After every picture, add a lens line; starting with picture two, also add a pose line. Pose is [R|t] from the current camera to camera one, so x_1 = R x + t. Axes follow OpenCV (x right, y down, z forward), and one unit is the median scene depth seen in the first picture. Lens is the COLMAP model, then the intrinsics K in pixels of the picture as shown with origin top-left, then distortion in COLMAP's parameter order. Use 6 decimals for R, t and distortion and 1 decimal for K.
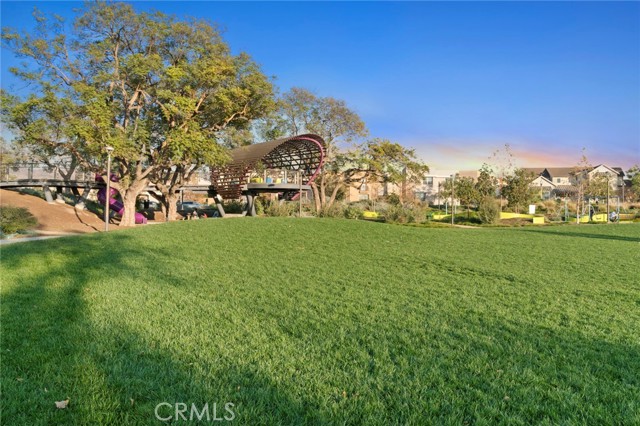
lens RADIAL K [[537.7, 0, 320.2], [0, 537.7, 213.0], [0, 0, 1]] dist [-0.001345, 0.000658]
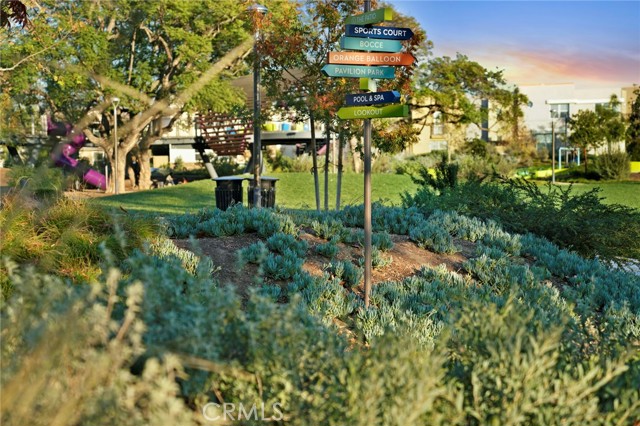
lens RADIAL K [[1289.3, 0, 320.2], [0, 1289.3, 213.9], [0, 0, 1]] dist [0.375974, 0.000000]
pose [[0.999102, -0.029512, -0.030398, -0.003660], [0.030151, 0.999329, 0.020791, 0.016729], [0.029764, -0.021689, 0.999322, -0.612658]]
